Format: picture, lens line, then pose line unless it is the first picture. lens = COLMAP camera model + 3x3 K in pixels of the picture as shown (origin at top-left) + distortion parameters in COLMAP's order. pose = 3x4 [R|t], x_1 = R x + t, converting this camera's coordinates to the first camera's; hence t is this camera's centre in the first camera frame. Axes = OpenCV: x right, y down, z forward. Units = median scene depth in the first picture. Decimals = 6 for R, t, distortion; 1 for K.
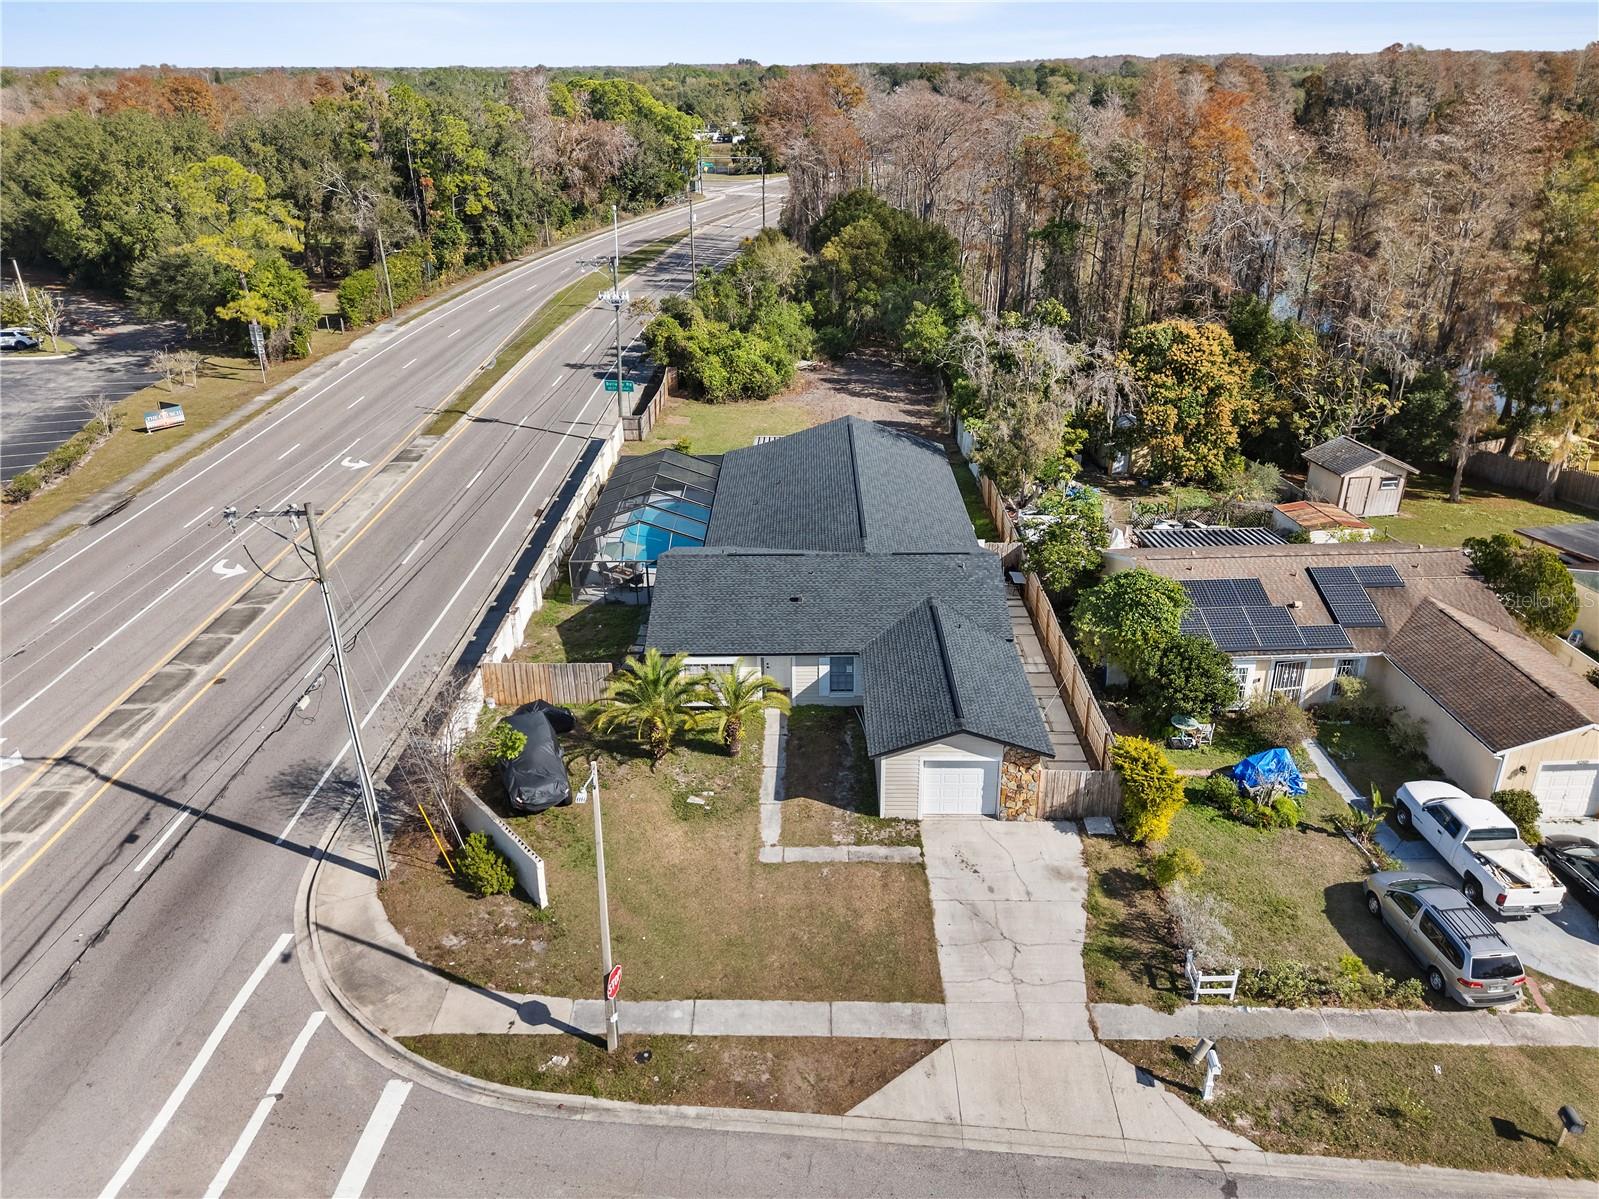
lens RADIAL K [[1174.0, 0, 799.5], [0, 1174.0, 599.5], [0, 0, 1]] dist [0.084374, -0.081041]
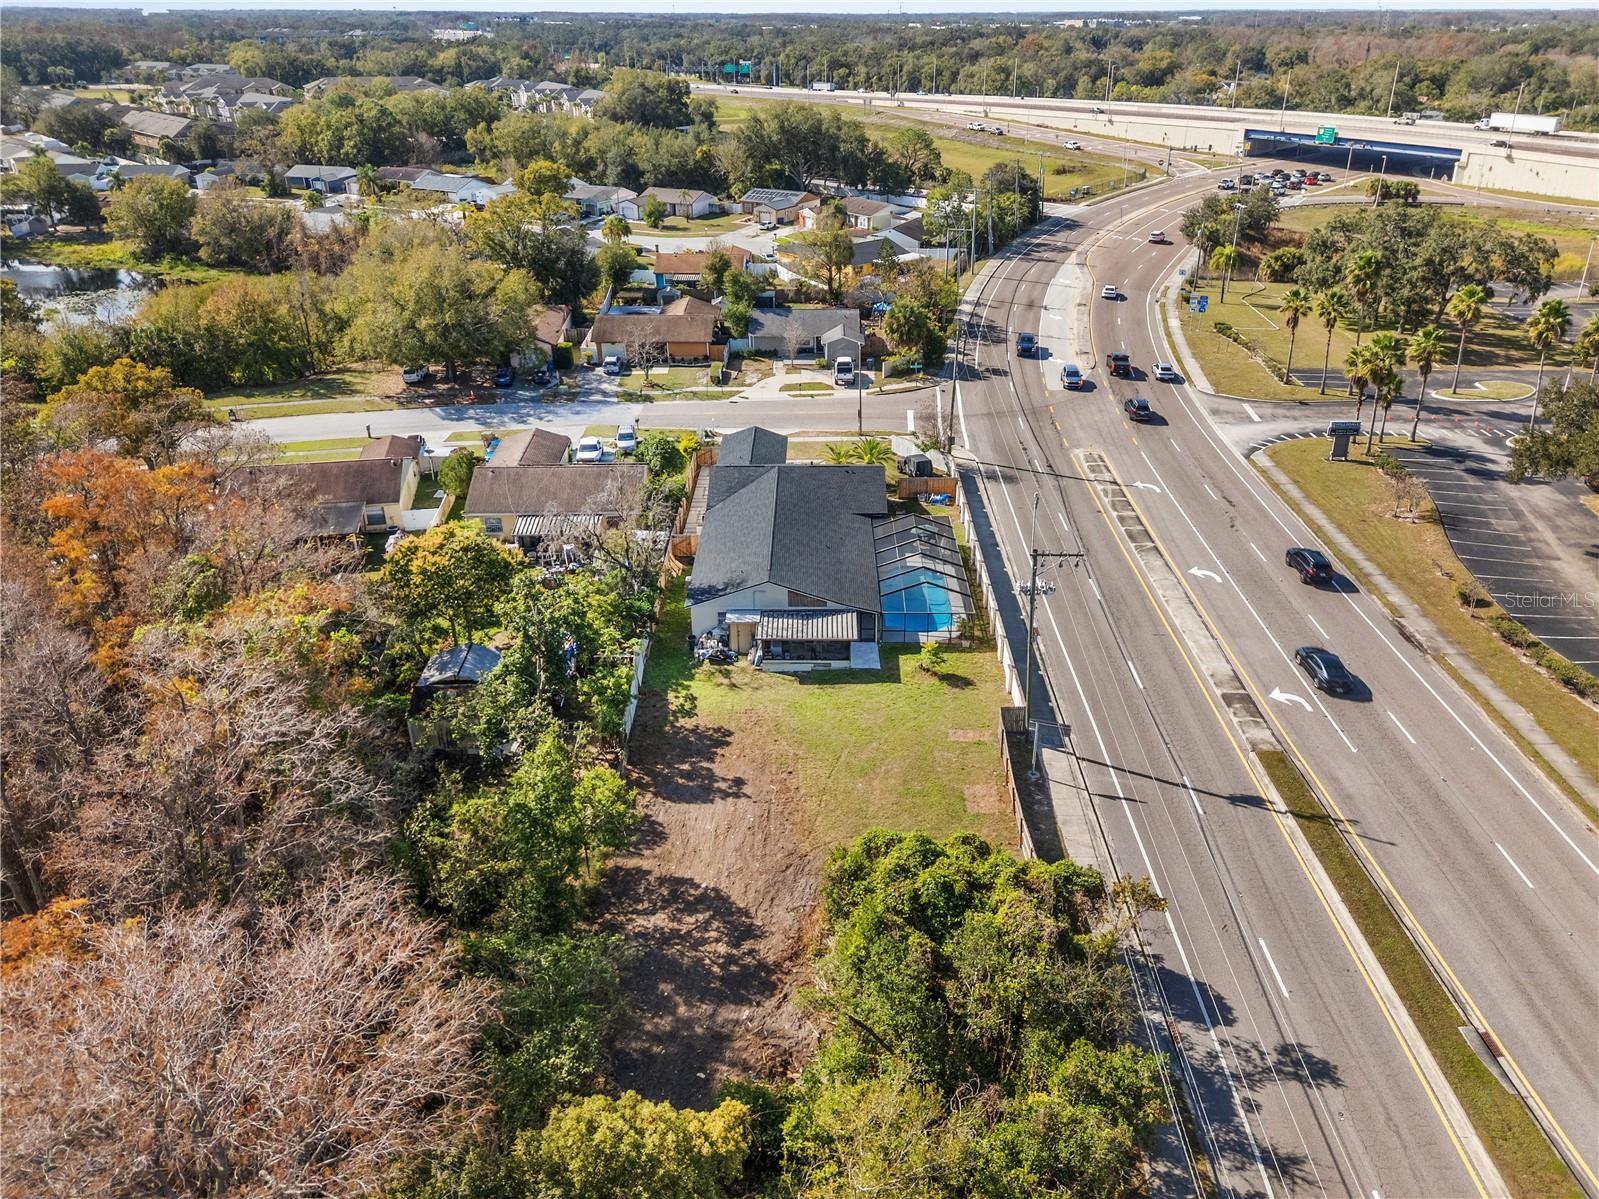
lens RADIAL K [[1157.9, 0, 799.5], [0, 1157.9, 599.5], [0, 0, 1]] dist [0.042546, -0.035451]
pose [[-0.999865, 0.009982, 0.013074, -0.001785], [0.016440, 0.633515, 0.773555, -1.660182], [-0.000561, 0.773666, -0.633594, 2.865309]]
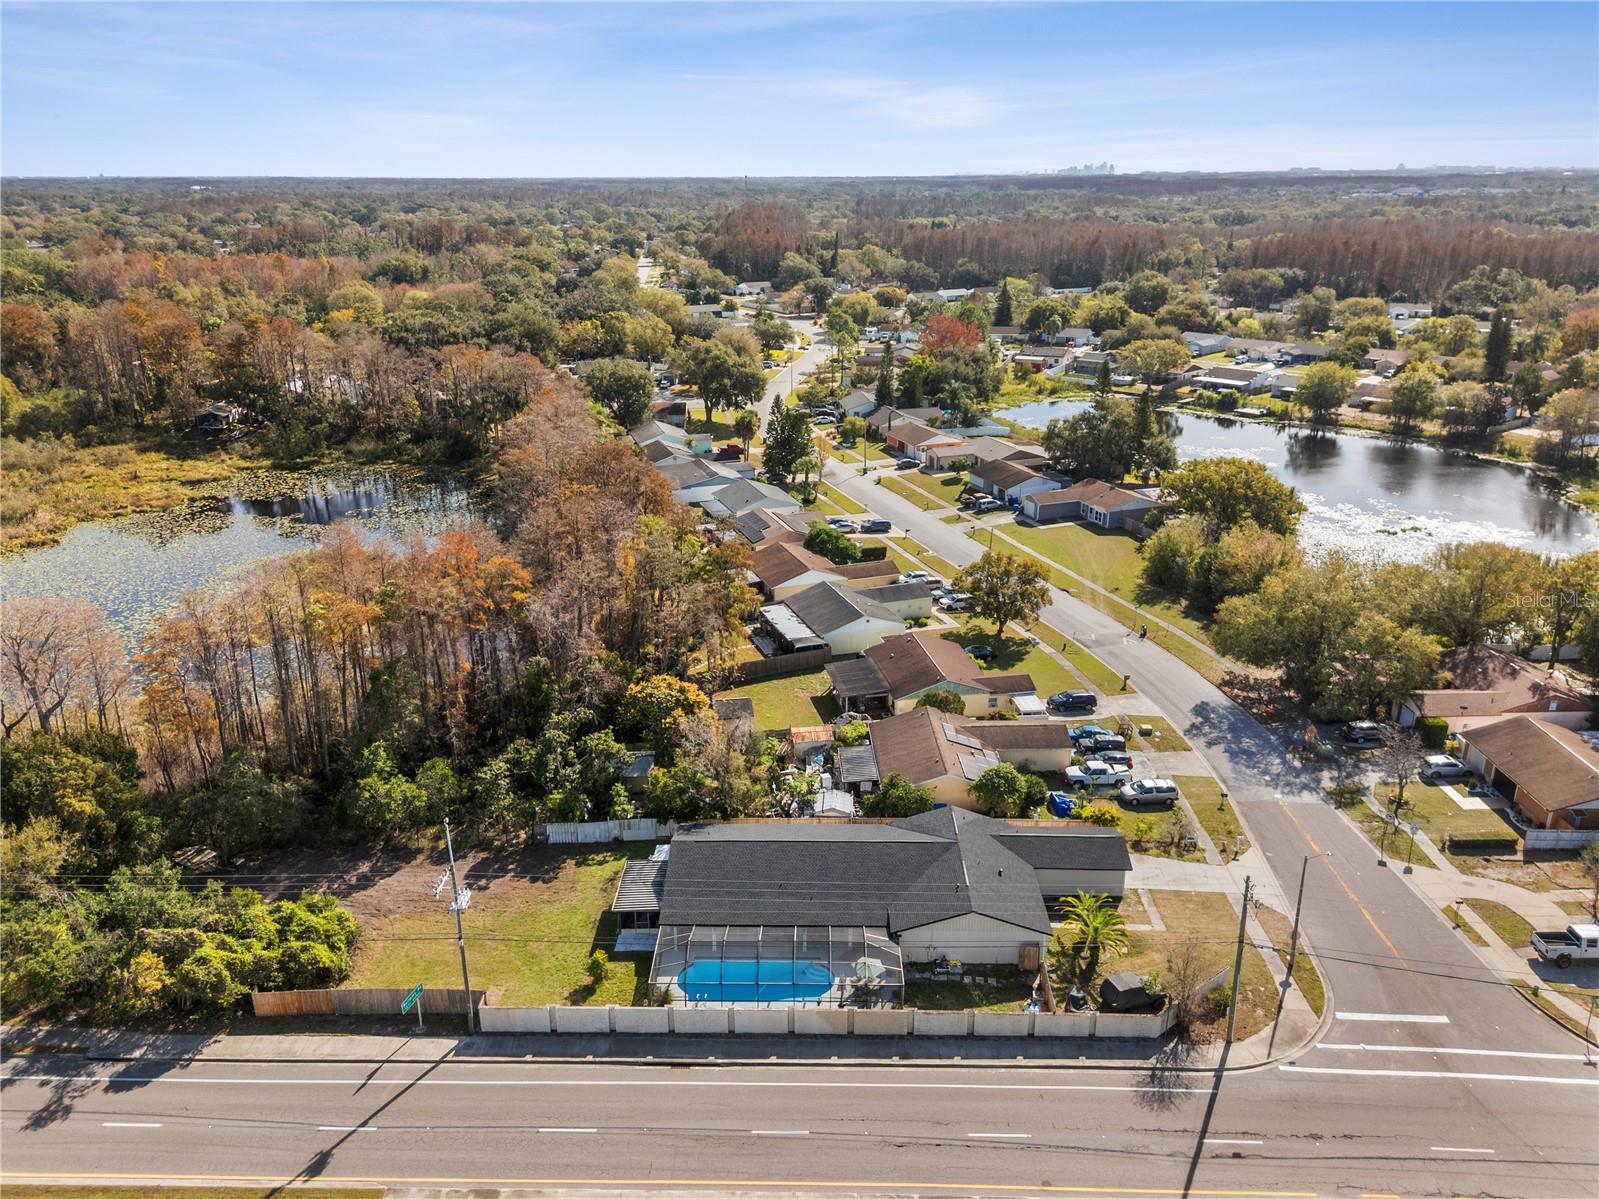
lens RADIAL K [[1174.0, 0, 799.5], [0, 1174.0, 599.5], [0, 0, 1]] dist [0.084374, -0.081041]
pose [[0.011457, -0.329254, 0.944172, -1.840493], [0.412342, 0.861769, 0.295515, -1.194804], [-0.910957, 0.385936, 0.145639, 0.978561]]
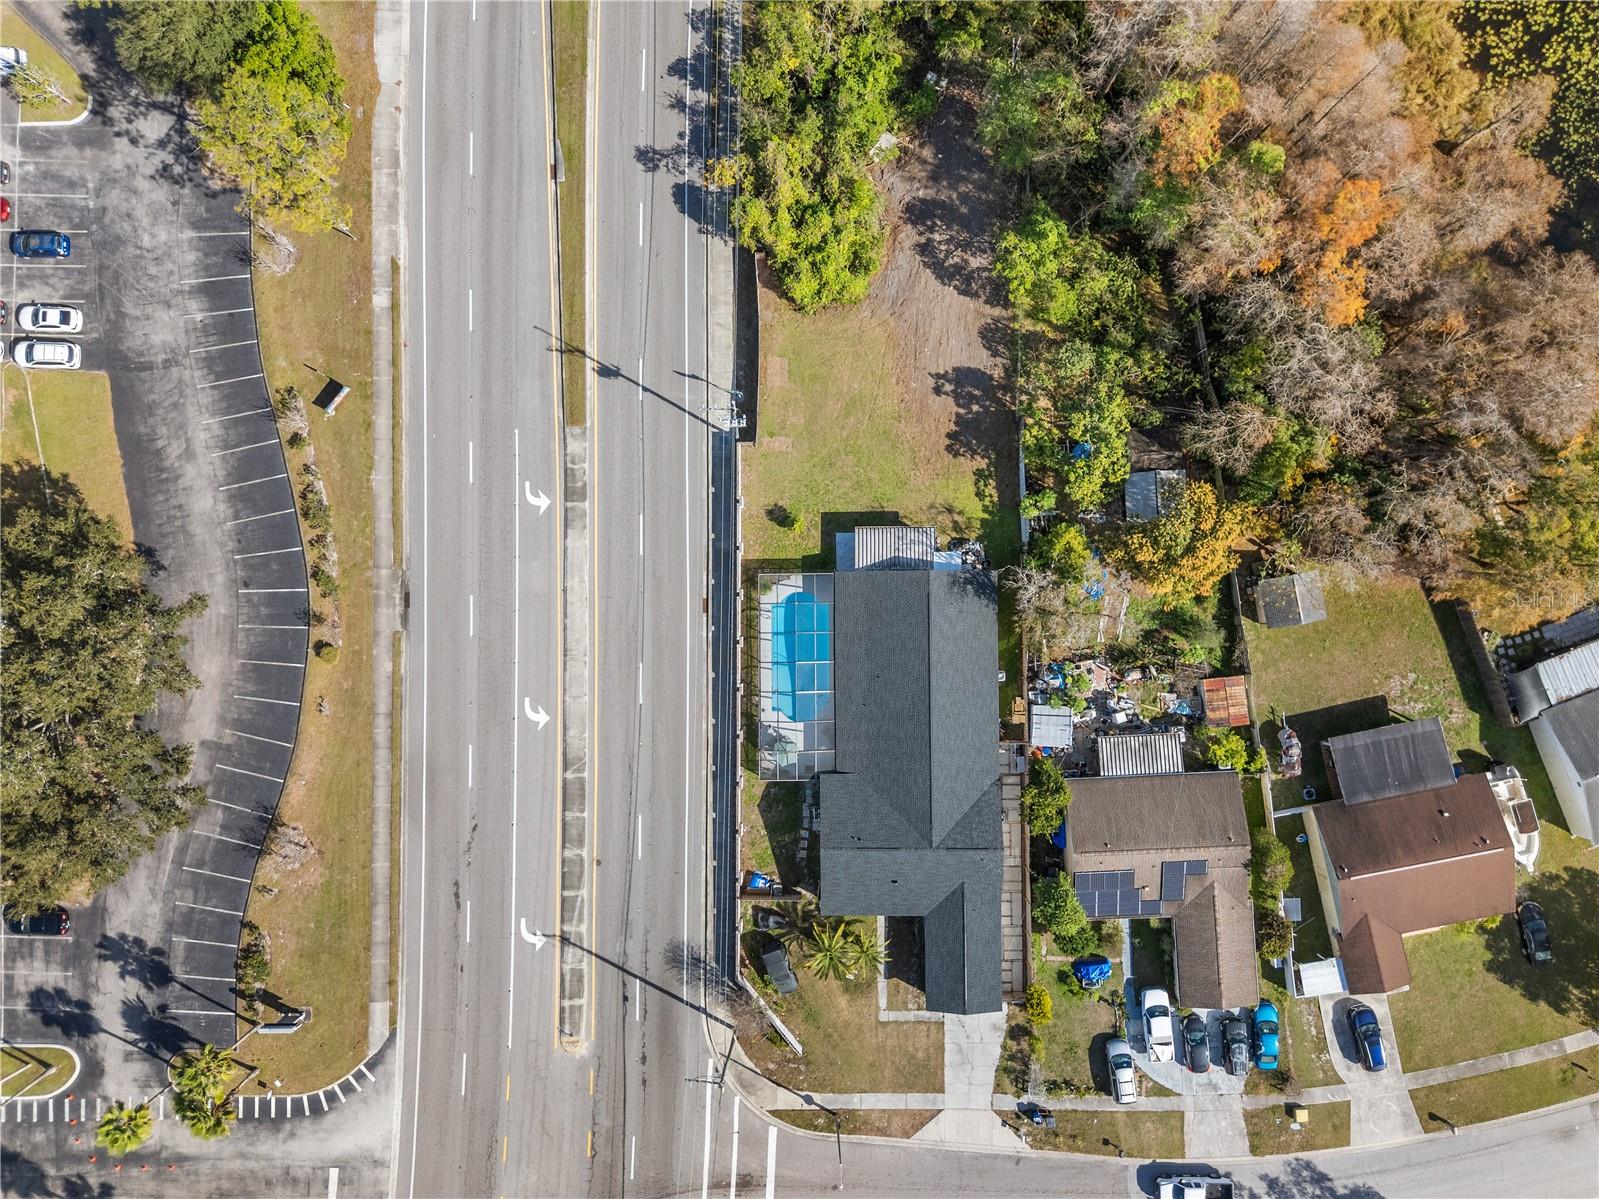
lens RADIAL K [[1174.0, 0, 799.5], [0, 1174.0, 599.5], [0, 0, 1]] dist [0.084374, -0.081041]
pose [[0.999921, -0.012287, -0.002686, -0.173198], [0.007496, 0.410641, 0.911766, -2.290398], [-0.010100, -0.911714, 0.410701, 0.715917]]
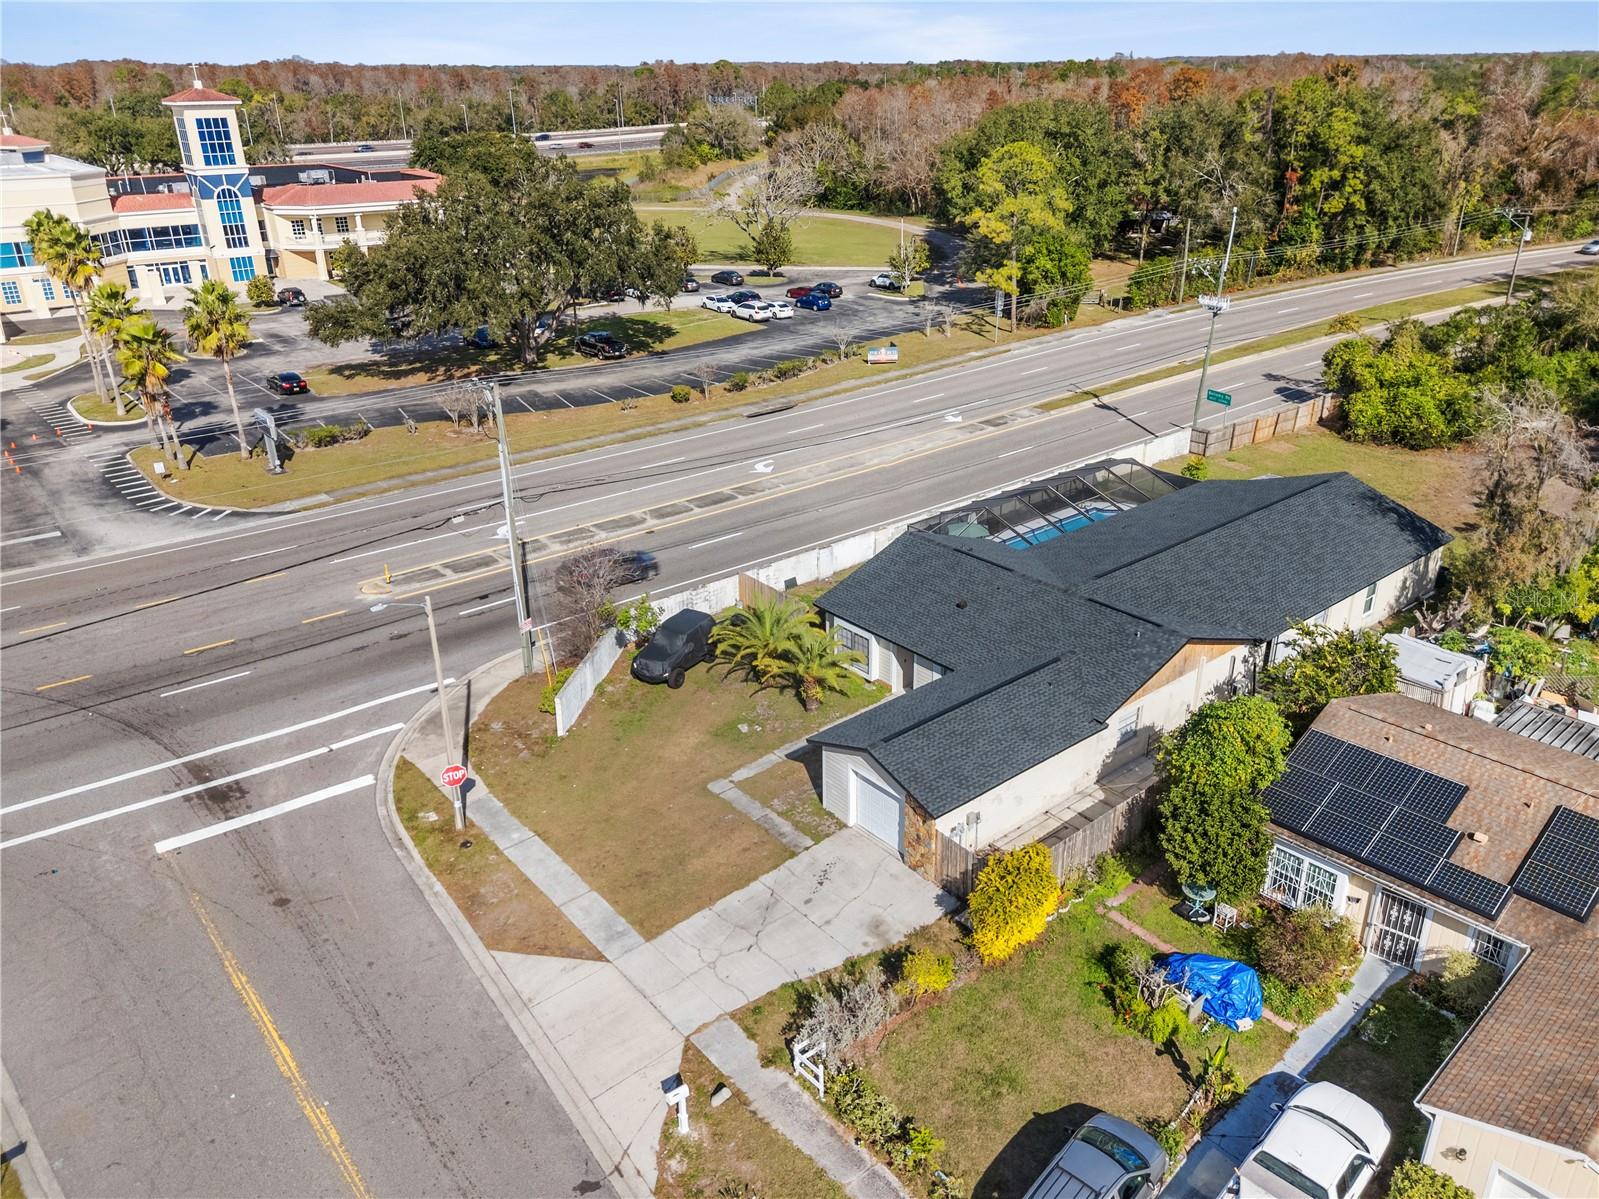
lens RADIAL K [[1174.0, 0, 799.5], [0, 1174.0, 599.5], [0, 0, 1]] dist [0.084374, -0.081041]
pose [[0.650013, 0.314525, -0.691778, 0.680859], [-0.308130, 0.941222, 0.138410, -0.115574], [0.694650, 0.123190, 0.708721, 0.229204]]
